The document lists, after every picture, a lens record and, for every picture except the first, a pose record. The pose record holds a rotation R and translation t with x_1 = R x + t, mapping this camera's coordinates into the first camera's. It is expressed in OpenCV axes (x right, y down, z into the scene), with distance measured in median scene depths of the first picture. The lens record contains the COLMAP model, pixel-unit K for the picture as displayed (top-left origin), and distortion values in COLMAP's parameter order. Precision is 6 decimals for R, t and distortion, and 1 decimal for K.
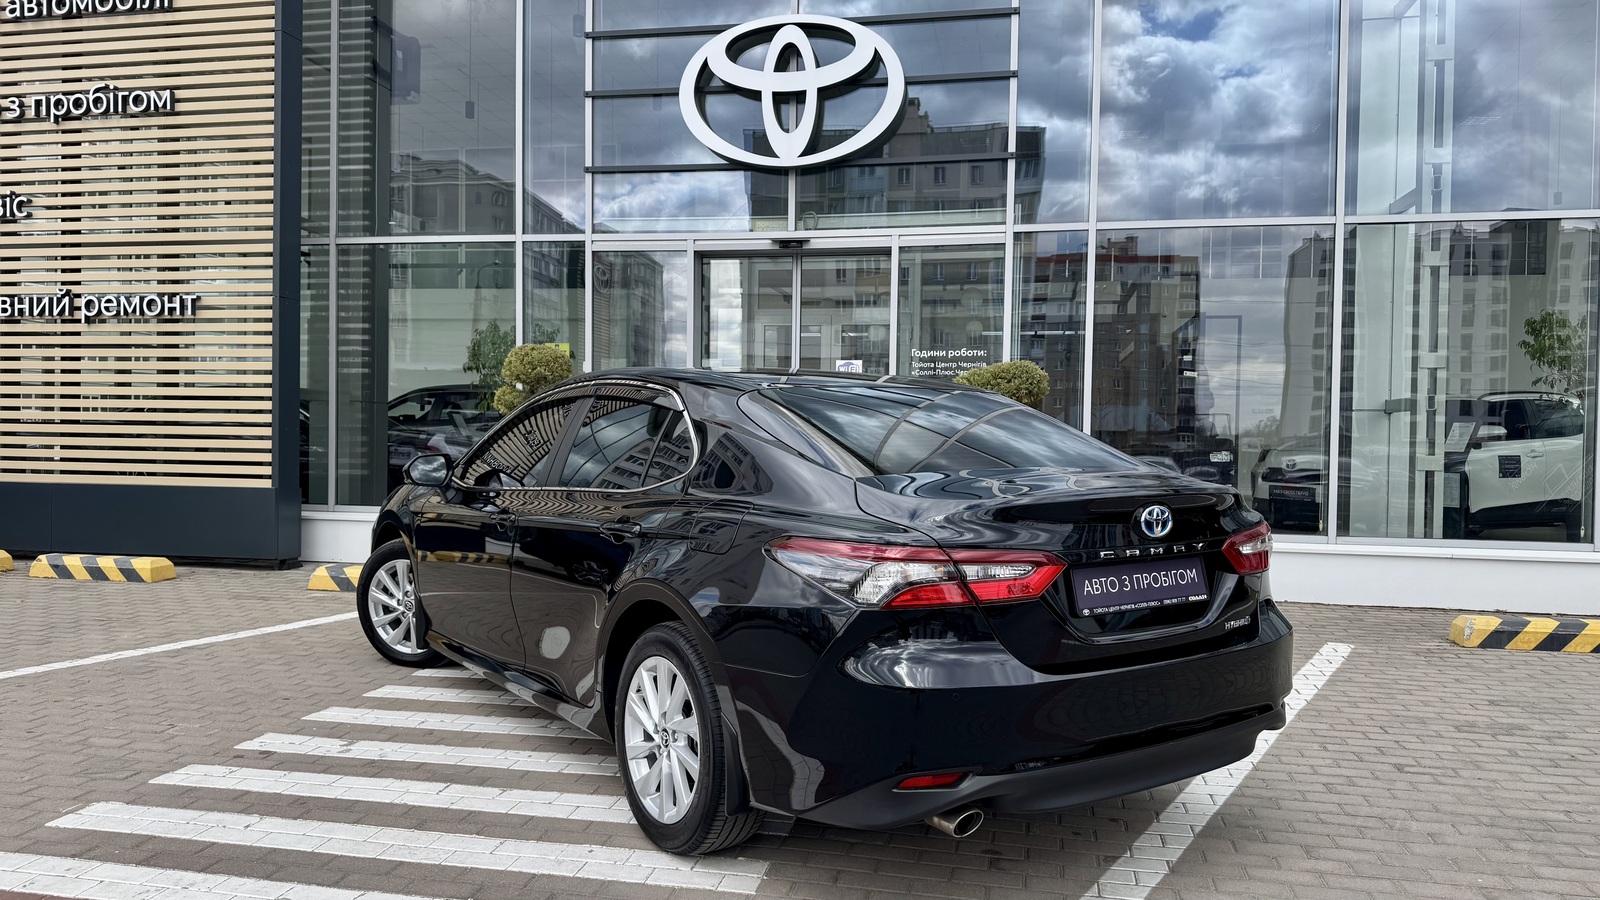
lens RADIAL K [[1117.3, 0, 793.7], [0, 1117.3, 455.6], [0, 0, 1]] dist [0.035793, -0.042766]
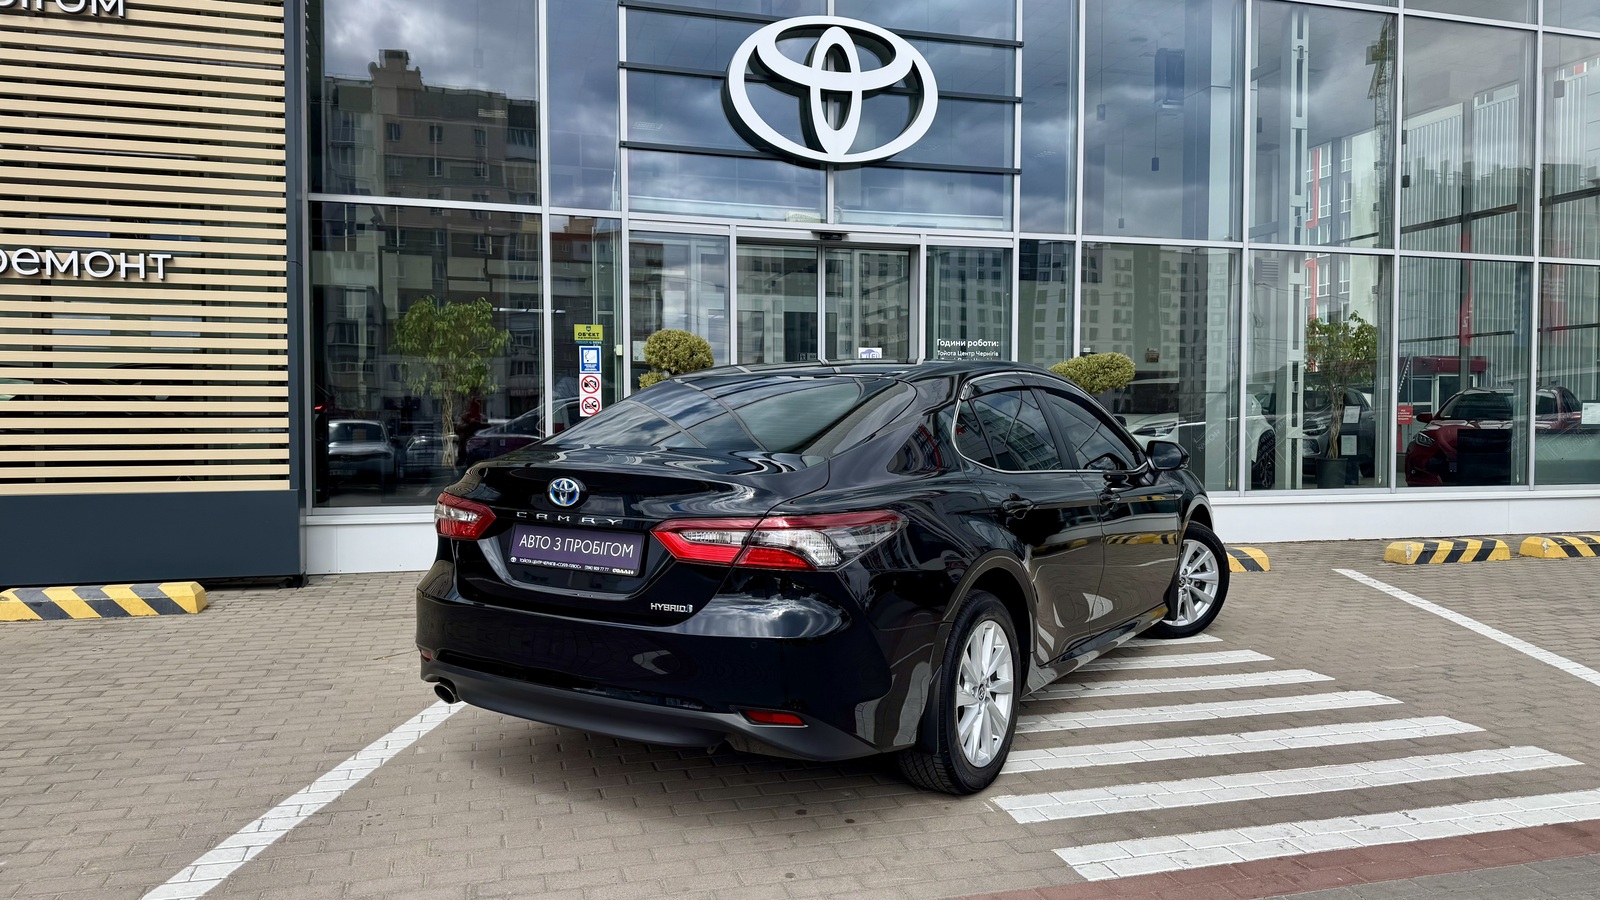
lens RADIAL K [[1115.0, 0, 793.1], [0, 1115.0, 452.3], [0, 0, 1]] dist [0.042222, -0.051589]
pose [[0.887827, -0.028186, 0.459314, -0.530146], [0.019515, 0.999531, 0.023617, -0.012300], [-0.459764, -0.012004, 0.887960, 0.085335]]
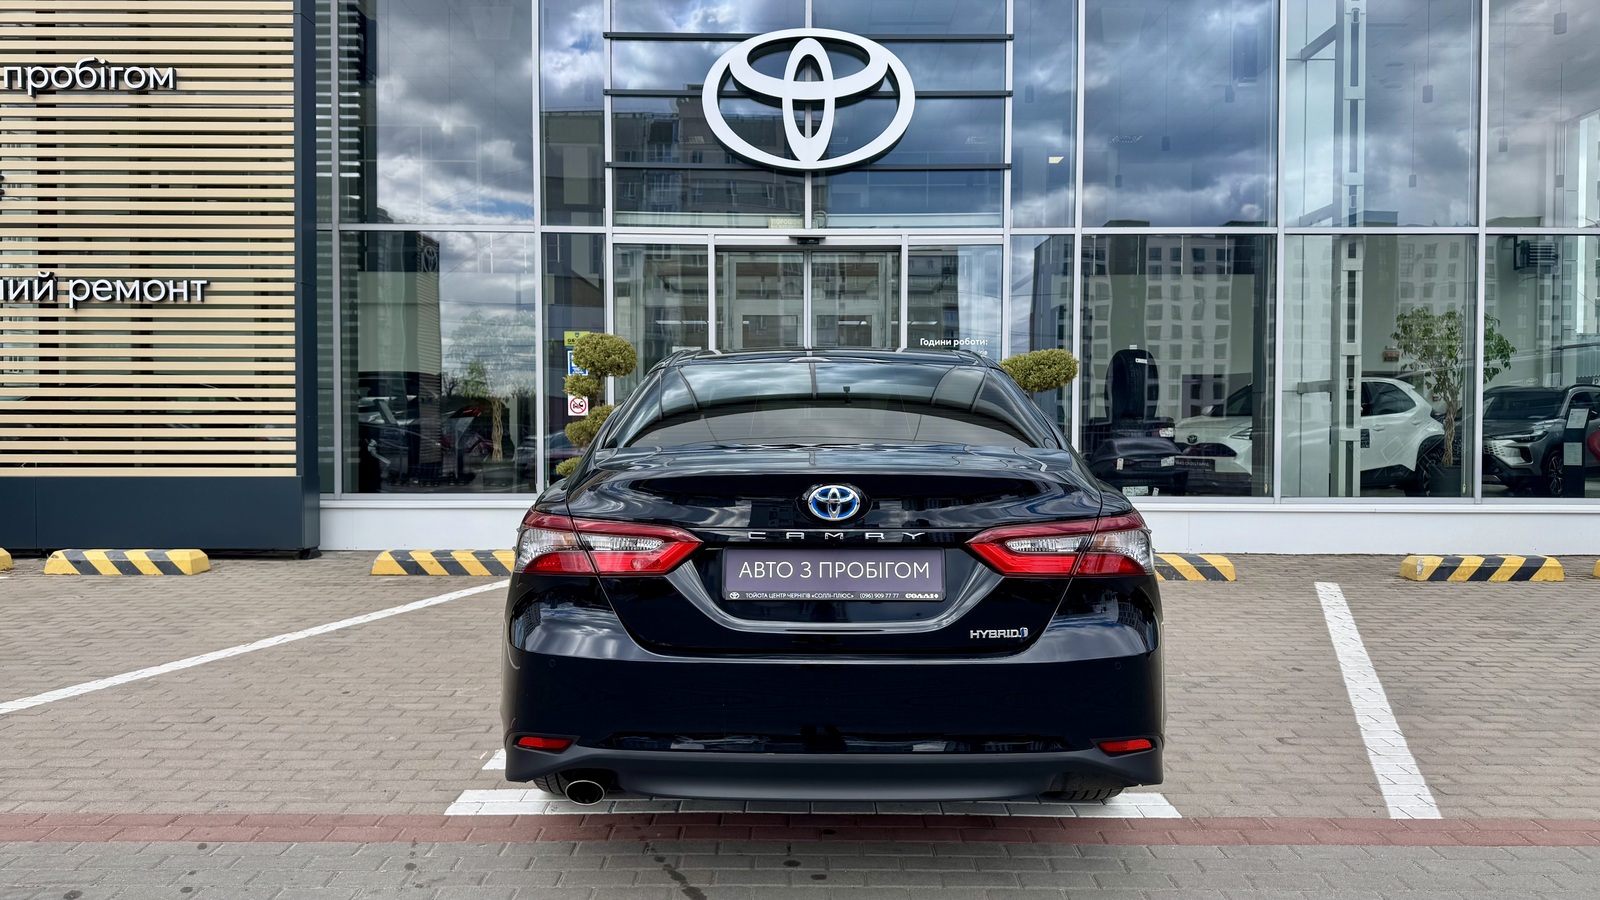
lens RADIAL K [[1115.0, 0, 793.1], [0, 1115.0, 452.3], [0, 0, 1]] dist [0.042222, -0.051589]
pose [[0.980313, -0.016724, 0.196741, -0.236587], [0.015140, 0.999840, 0.009552, 0.004702], [-0.196870, -0.006386, 0.980409, -0.057294]]
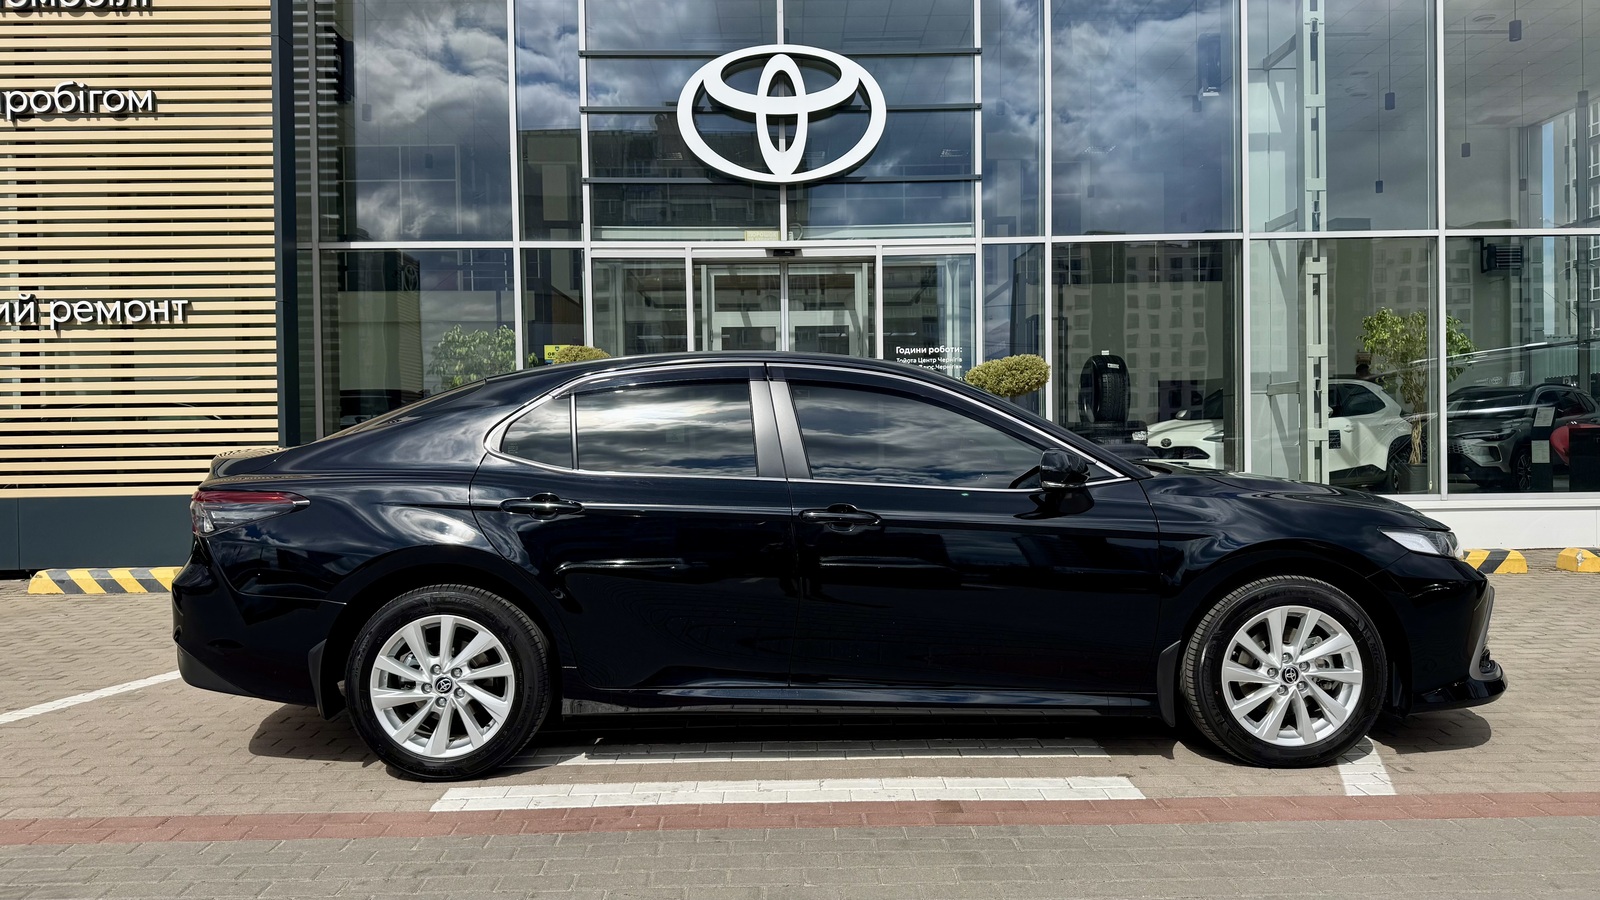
lens RADIAL K [[1112.3, 0, 793.4], [0, 1112.3, 453.4], [0, 0, 1]] dist [0.047645, -0.057381]
pose [[0.977051, -0.031043, 0.210729, -0.234247], [0.032147, 0.999482, -0.001811, 0.010155], [-0.210564, 0.008543, 0.977543, -0.070891]]
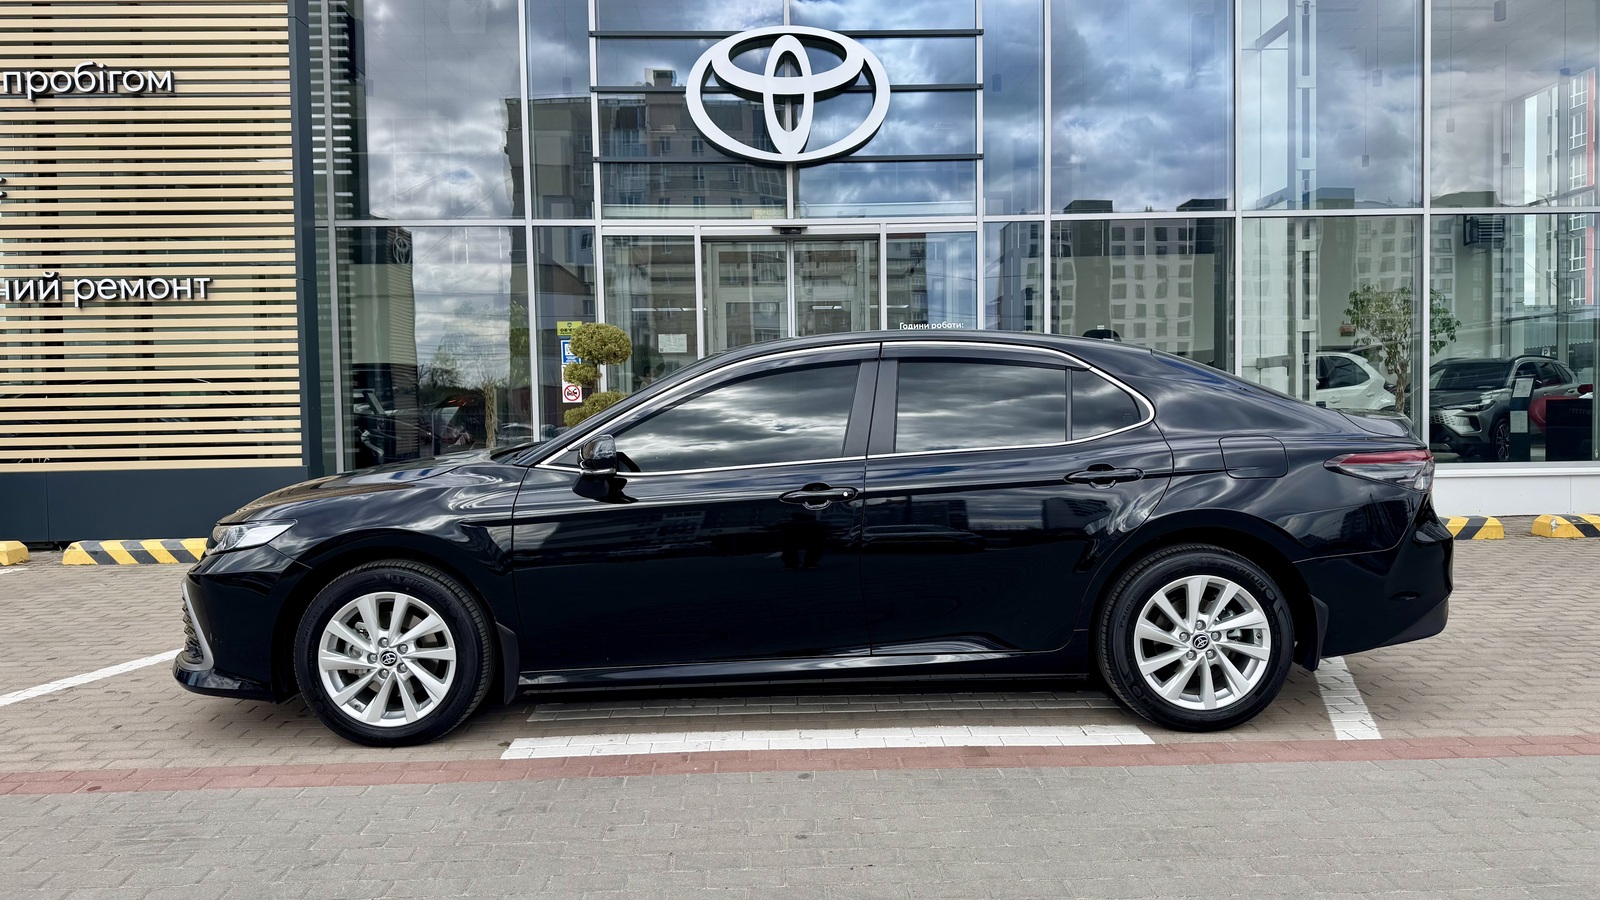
lens RADIAL K [[1112.3, 0, 793.4], [0, 1112.3, 453.4], [0, 0, 1]] dist [0.047645, -0.057381]
pose [[0.974065, -0.039397, 0.222812, -0.263044], [0.034651, 0.999082, 0.025171, 0.007085], [-0.223599, -0.016798, 0.974536, -0.099991]]
